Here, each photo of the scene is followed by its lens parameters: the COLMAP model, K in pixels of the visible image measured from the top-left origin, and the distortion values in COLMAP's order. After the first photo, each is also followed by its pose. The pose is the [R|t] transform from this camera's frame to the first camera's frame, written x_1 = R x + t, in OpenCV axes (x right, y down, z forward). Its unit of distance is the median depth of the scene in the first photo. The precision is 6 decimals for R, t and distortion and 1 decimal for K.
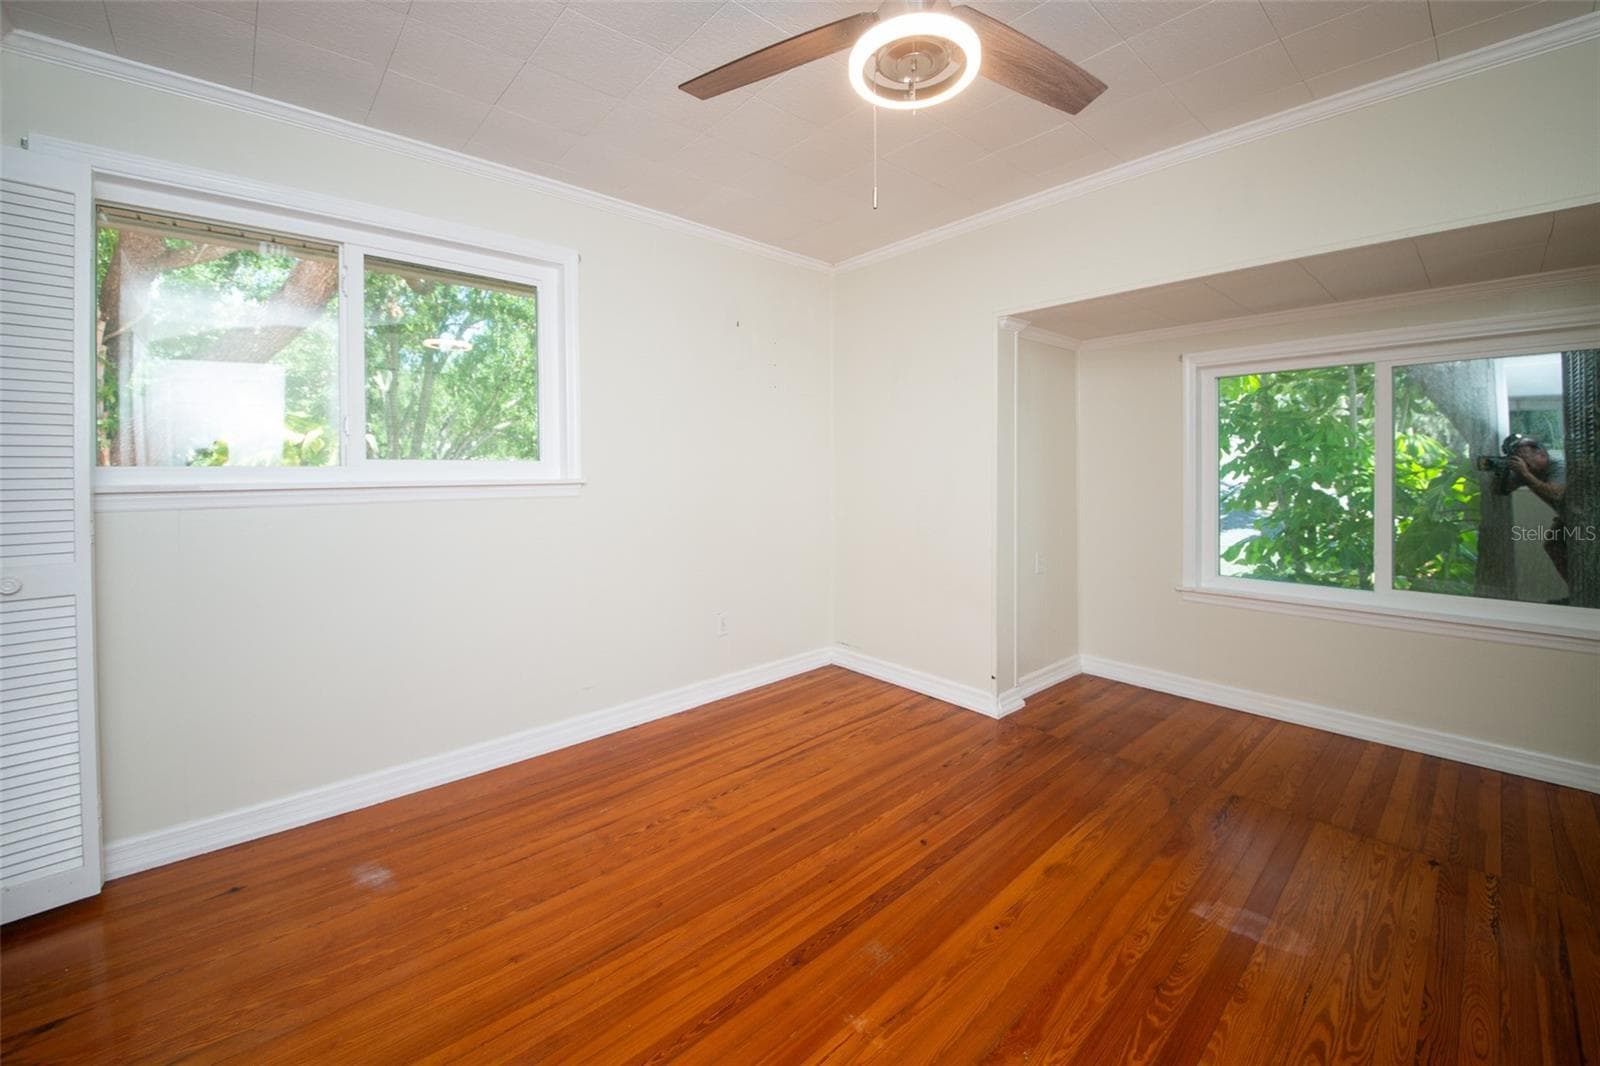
lens RADIAL K [[630.9, 0, 798.0], [0, 630.9, 505.5], [0, 0, 1]] dist [0.000234, -0.000205]
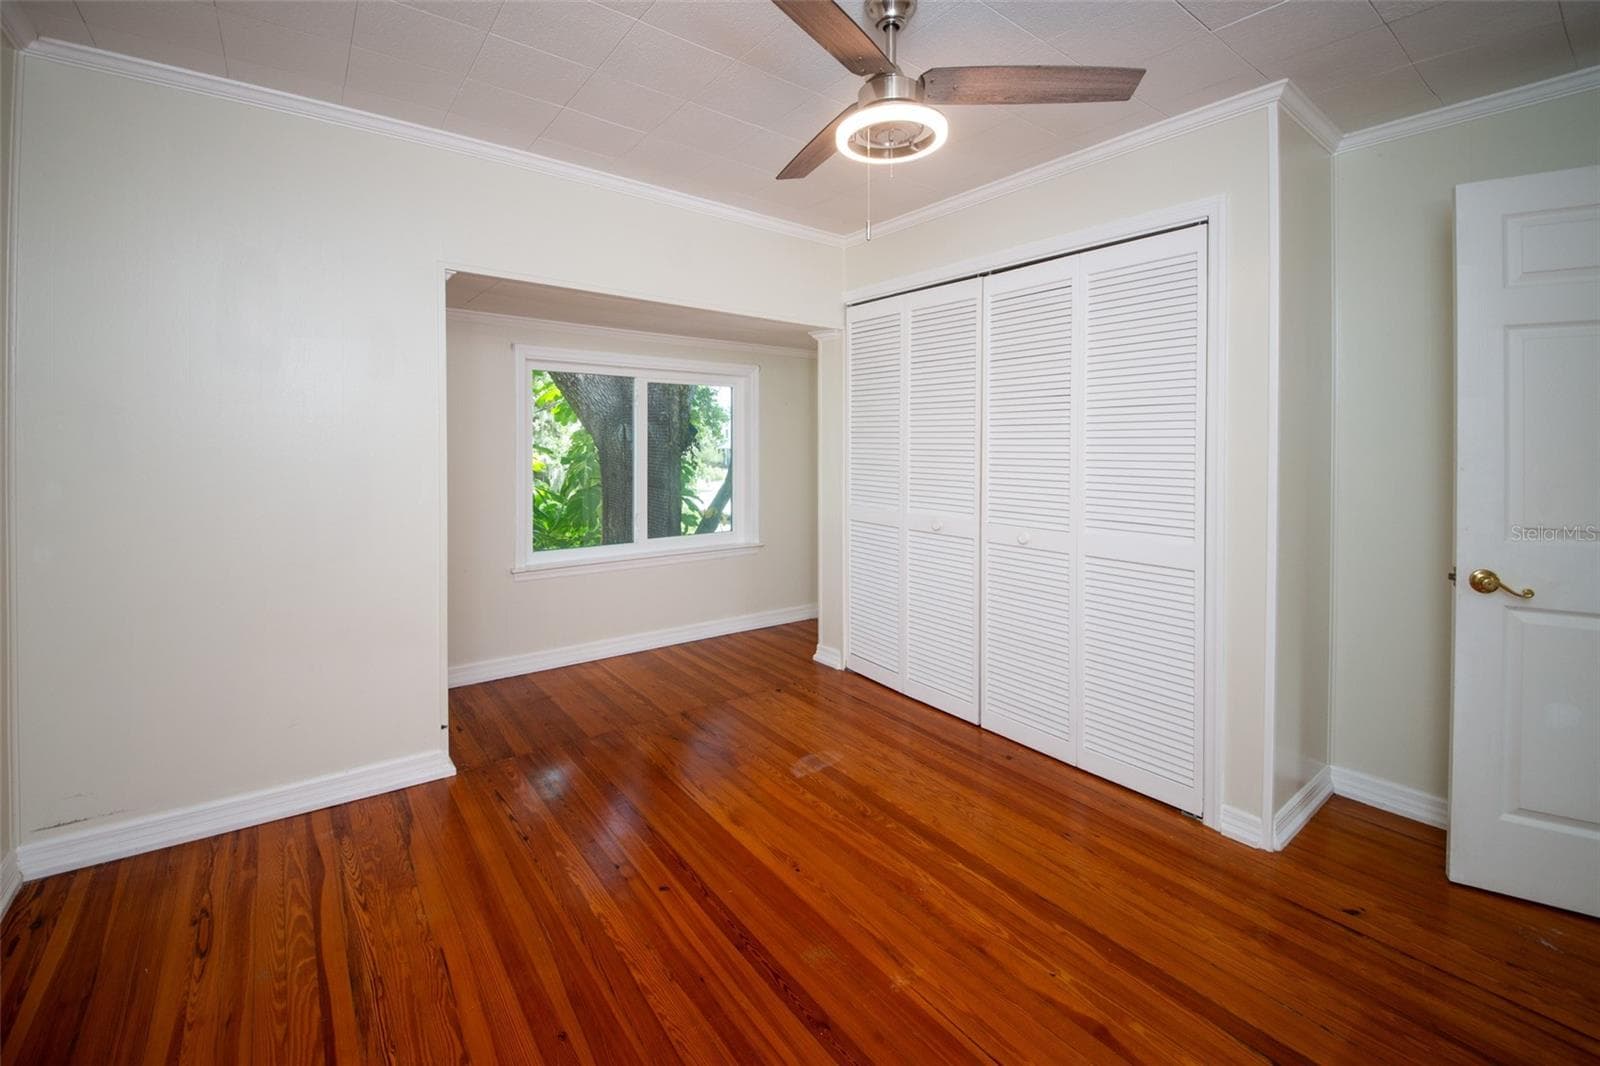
lens RADIAL K [[667.5, 0, 803.2], [0, 667.5, 502.9], [0, 0, 1]] dist [0.001759, -0.000020]
pose [[0.088241, -0.098061, 0.991261, -0.741010], [0.050198, 0.994316, 0.093895, -0.103540], [-0.994833, 0.041474, 0.092662, 0.755102]]
